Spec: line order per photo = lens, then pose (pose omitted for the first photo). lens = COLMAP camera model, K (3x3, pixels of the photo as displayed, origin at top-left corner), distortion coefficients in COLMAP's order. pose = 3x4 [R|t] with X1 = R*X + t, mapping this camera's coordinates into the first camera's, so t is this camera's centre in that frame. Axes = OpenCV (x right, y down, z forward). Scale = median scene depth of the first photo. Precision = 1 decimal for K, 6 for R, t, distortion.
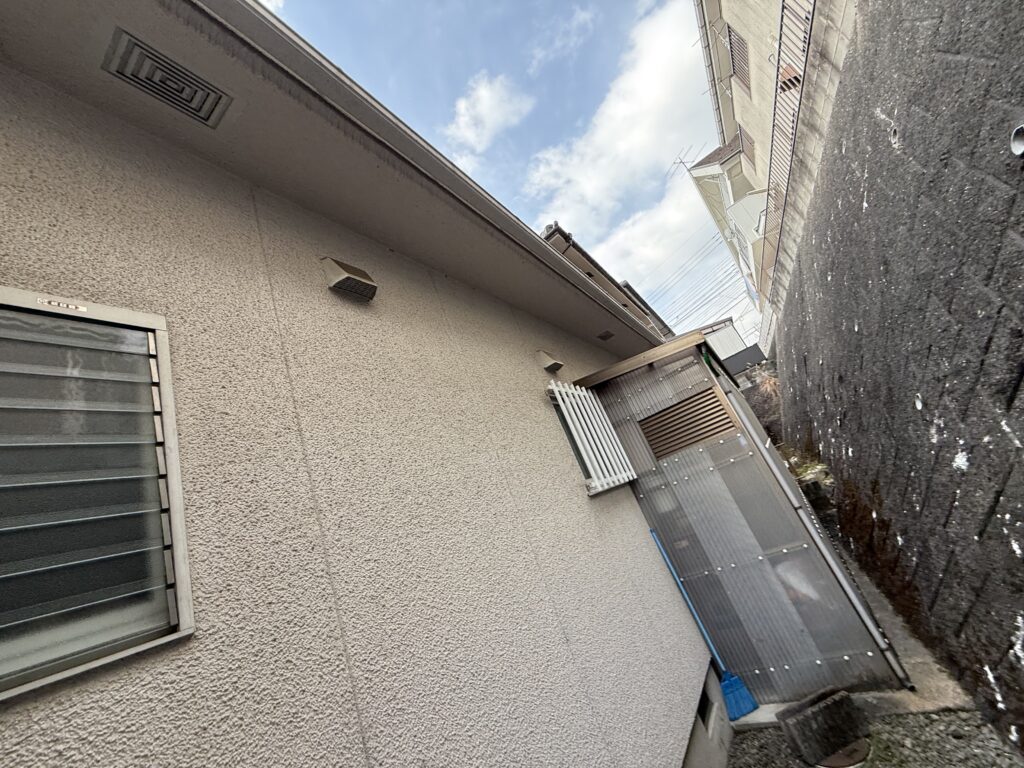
lens RADIAL K [[410.7, 0, 512.0], [0, 410.7, 384.0], [0, 0, 1]] dist [0.001451, -0.000129]
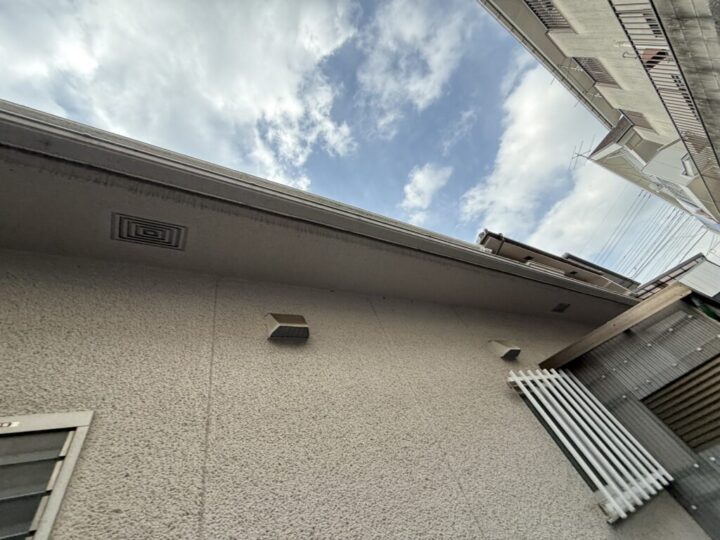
lens RADIAL K [[280.6, 0, 358.7], [0, 280.6, 275.7], [0, 0, 1]] dist [-0.003775, -0.000786]
pose [[0.888538, -0.281979, -0.361923, 0.073473], [0.157145, 0.928170, -0.337352, -0.046865], [0.431052, 0.242875, 0.869026, 0.191484]]
